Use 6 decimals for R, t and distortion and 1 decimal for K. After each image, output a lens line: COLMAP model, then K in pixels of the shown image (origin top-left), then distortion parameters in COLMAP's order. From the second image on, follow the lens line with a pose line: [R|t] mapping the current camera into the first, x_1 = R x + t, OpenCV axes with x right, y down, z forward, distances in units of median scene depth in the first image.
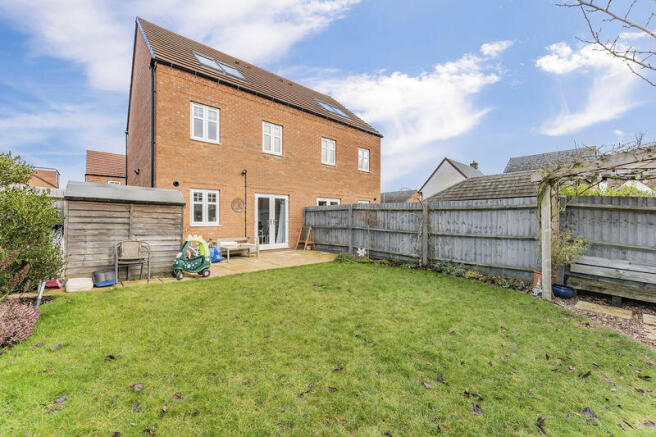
lens RADIAL K [[266.7, 0, 327.1], [0, 266.7, 211.2], [0, 0, 1]] dist [-0.000284, -0.000114]
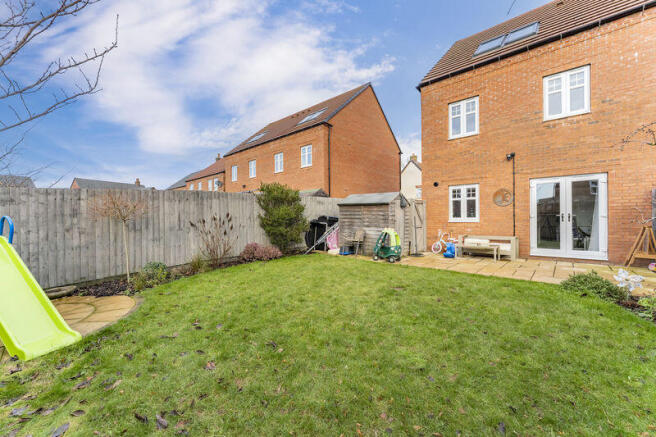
lens RADIAL K [[266.7, 0, 327.1], [0, 266.7, 211.2], [0, 0, 1]] dist [-0.000284, -0.000114]
pose [[0.105672, -0.029692, -0.993958, 0.470016], [0.038702, 0.998920, -0.025726, 0.021273], [0.993648, -0.035749, 0.106707, 0.383538]]
